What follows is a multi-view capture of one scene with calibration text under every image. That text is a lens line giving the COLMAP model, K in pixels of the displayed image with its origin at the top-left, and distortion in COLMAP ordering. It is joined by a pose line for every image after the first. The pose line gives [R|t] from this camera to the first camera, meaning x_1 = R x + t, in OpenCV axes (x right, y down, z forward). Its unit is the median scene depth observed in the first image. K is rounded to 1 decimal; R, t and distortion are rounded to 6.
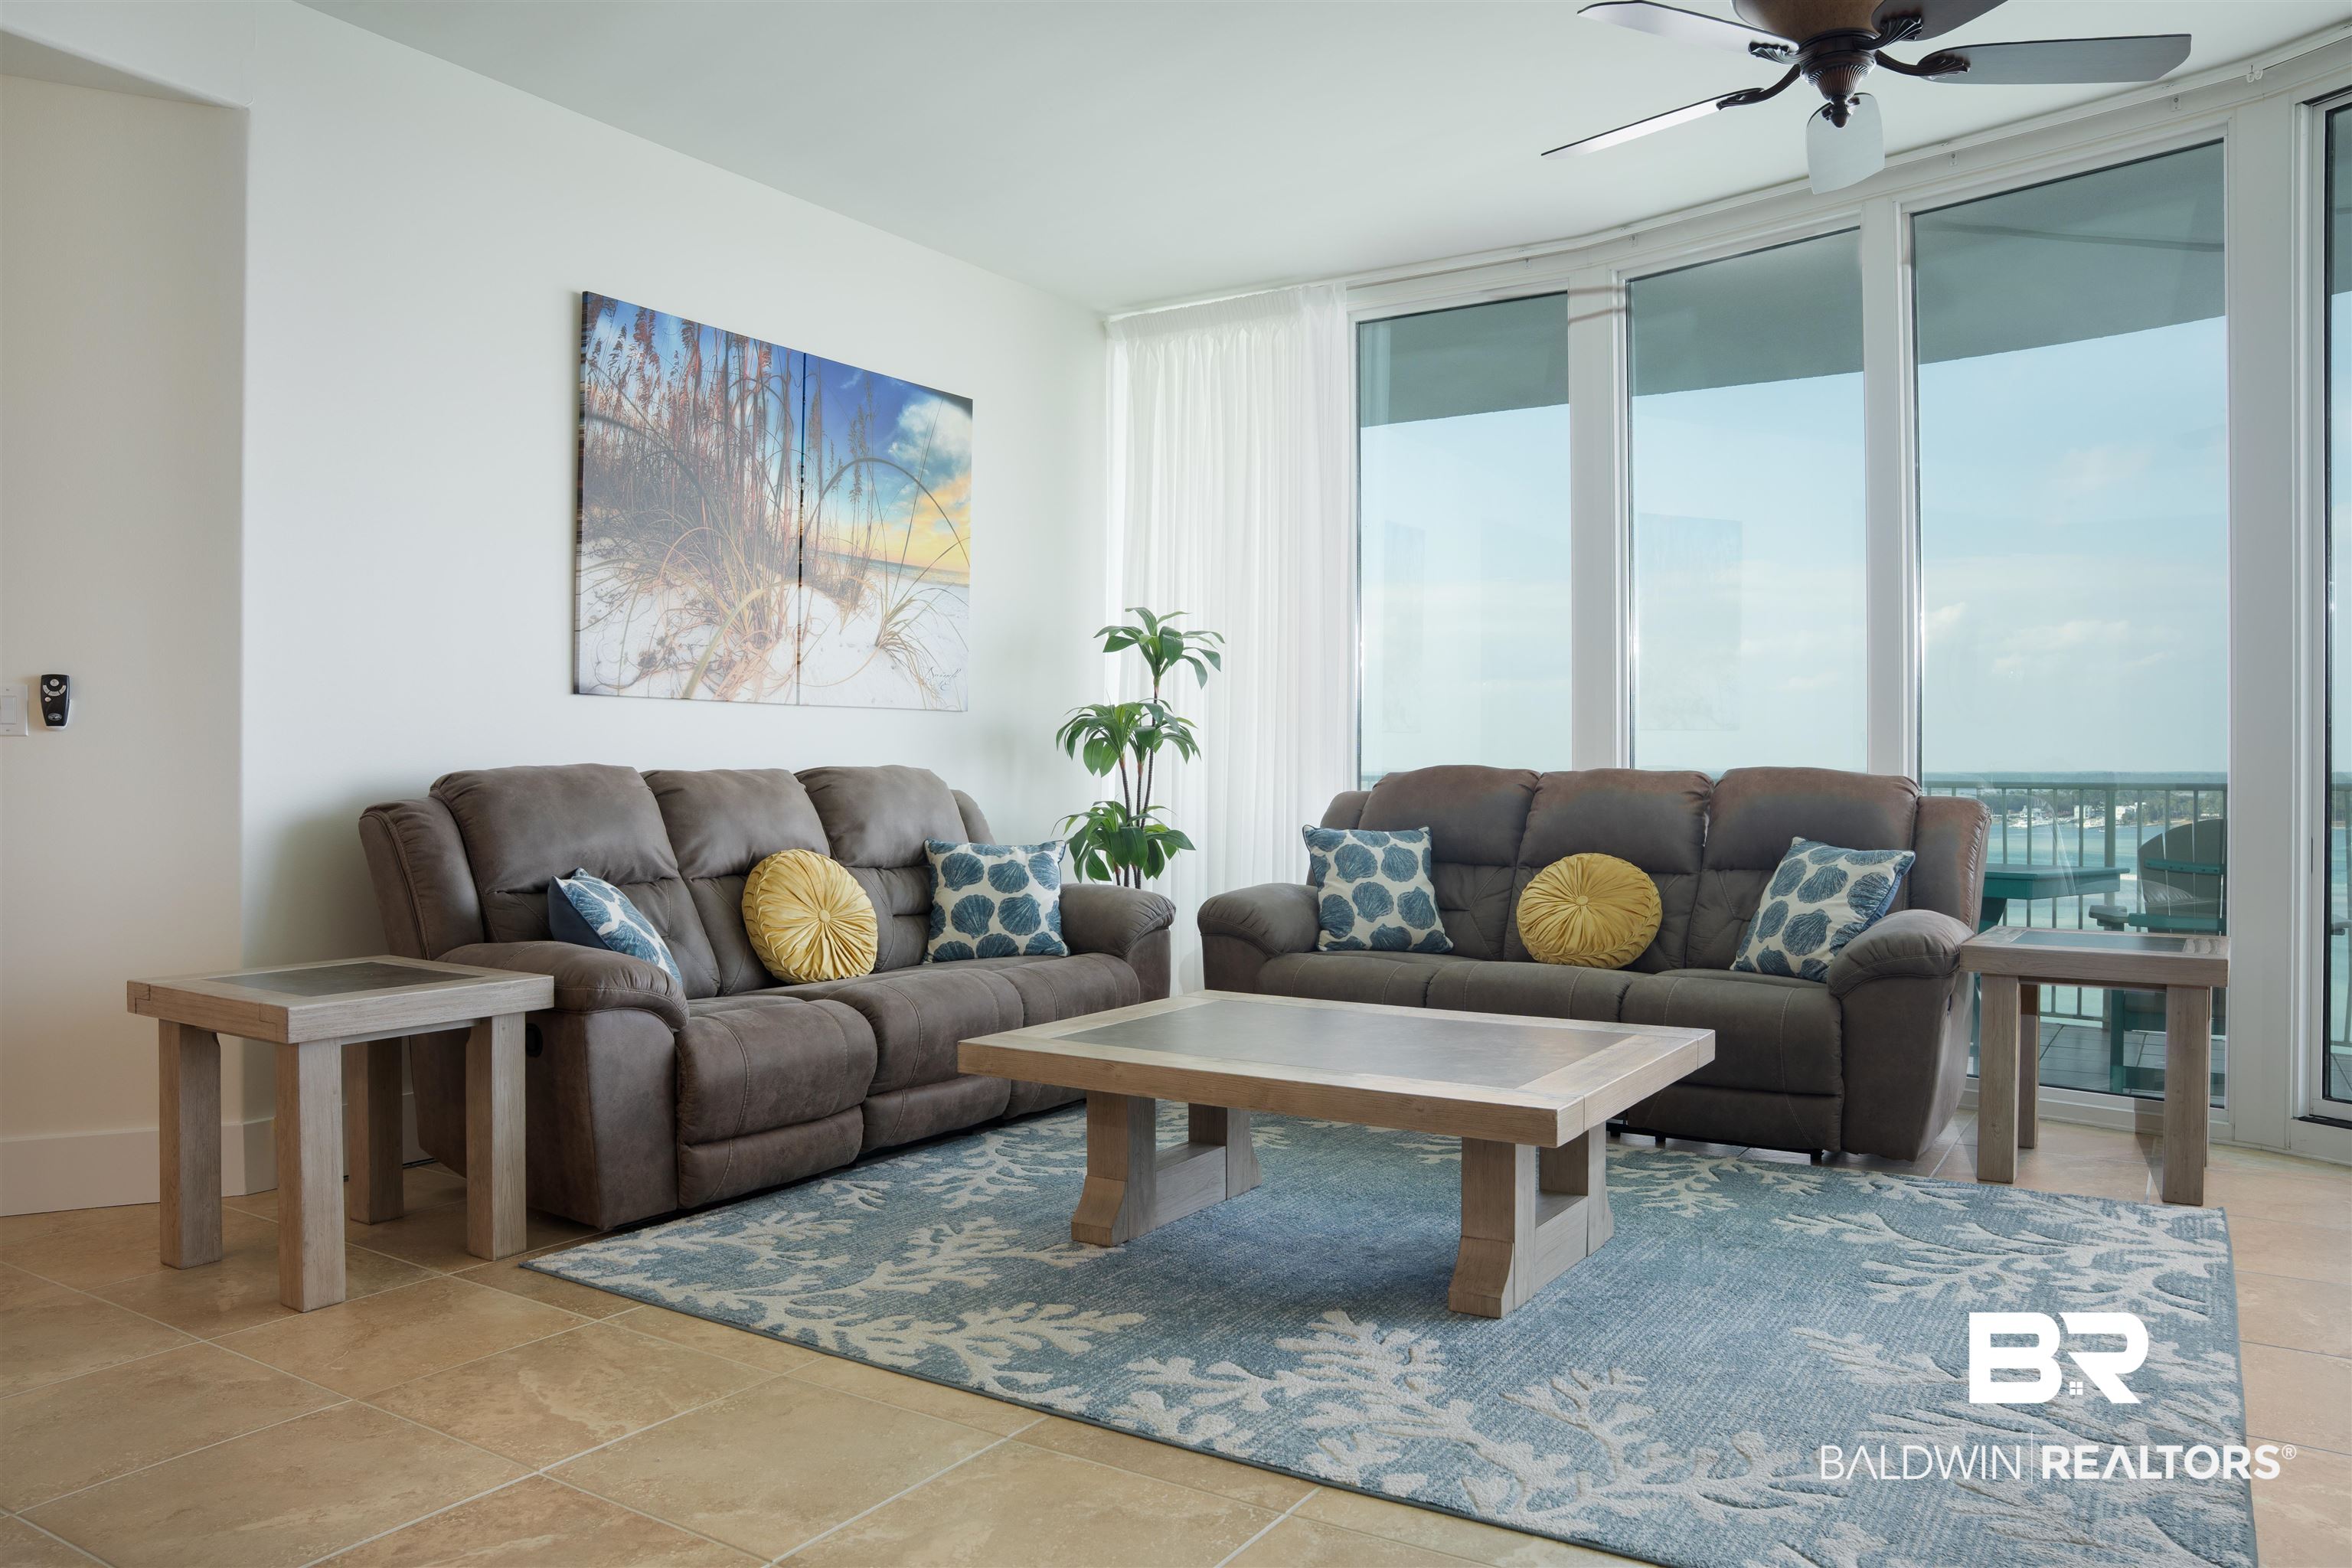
lens RADIAL K [[1635.8, 0, 1267.2], [0, 1635.8, 780.3], [0, 0, 1]] dist [-0.099994, 0.046929]
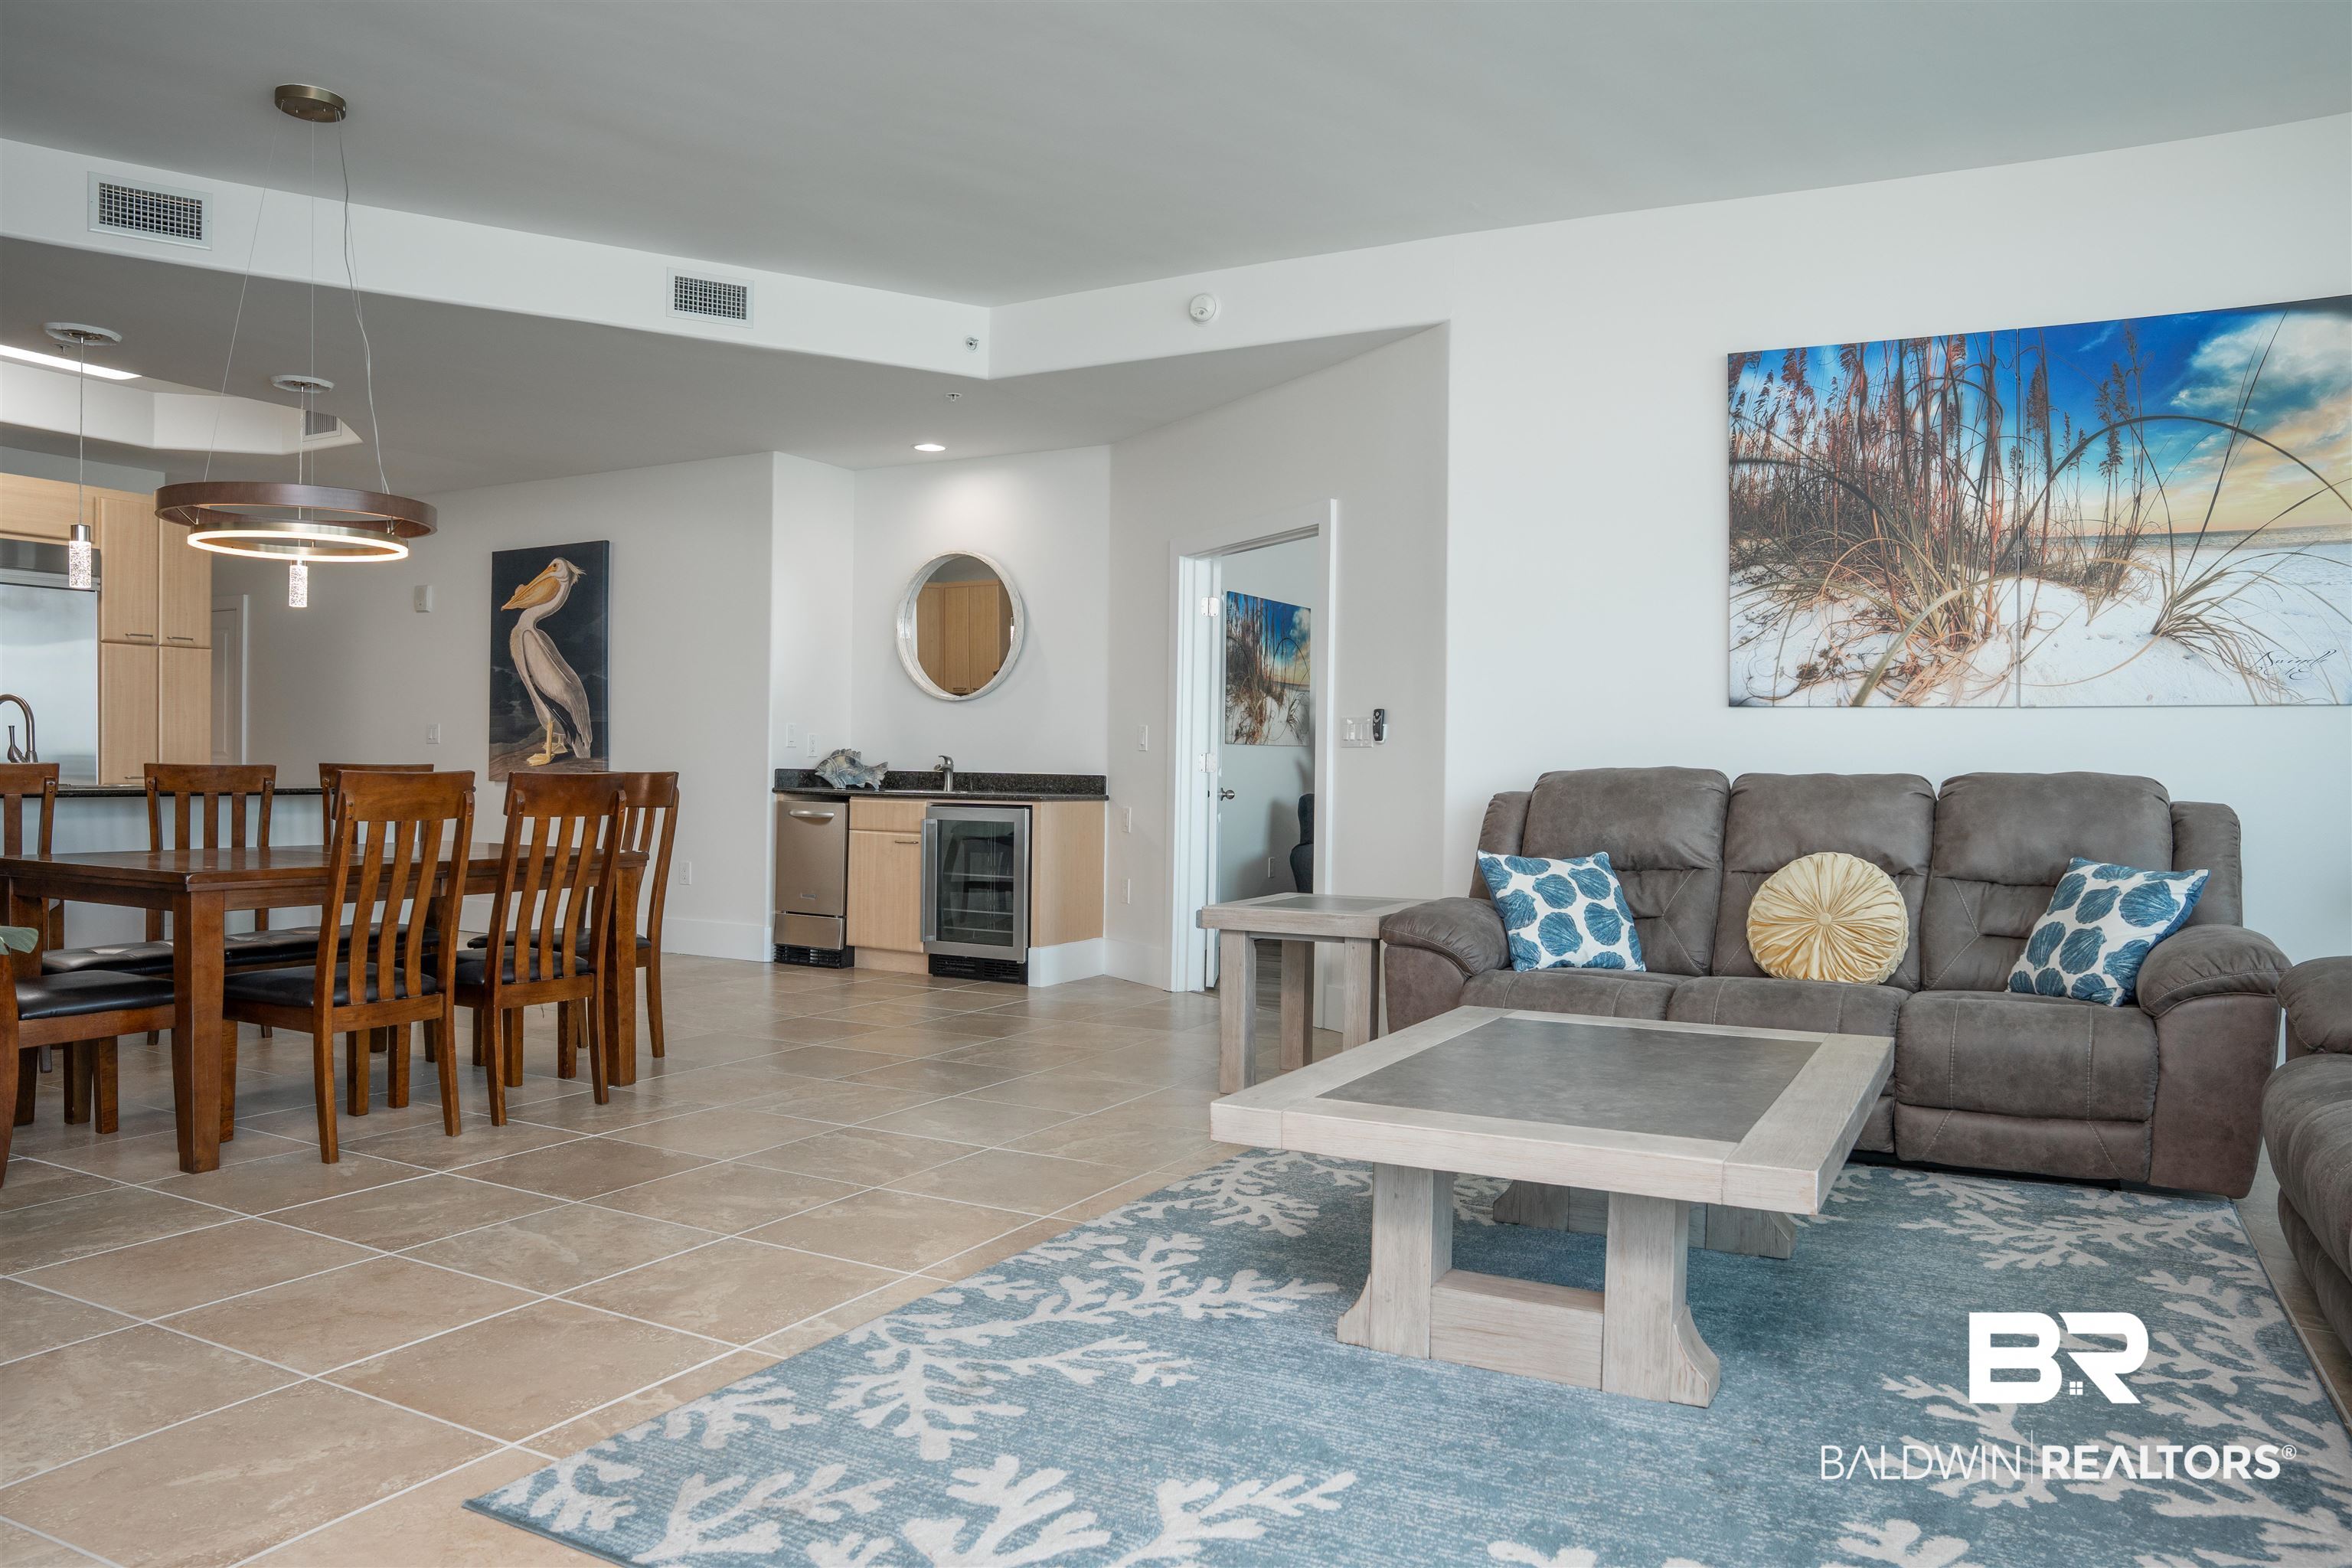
lens RADIAL K [[1635.8, 0, 1188.3], [0, 1635.8, 780.9], [0, 0, 1]] dist [-0.099994, 0.046929]
pose [[0.056286, 0.006089, -0.998396, 0.658883], [-0.020708, 0.999773, 0.004930, 0.001470], [0.998200, 0.020398, 0.056400, 0.518899]]
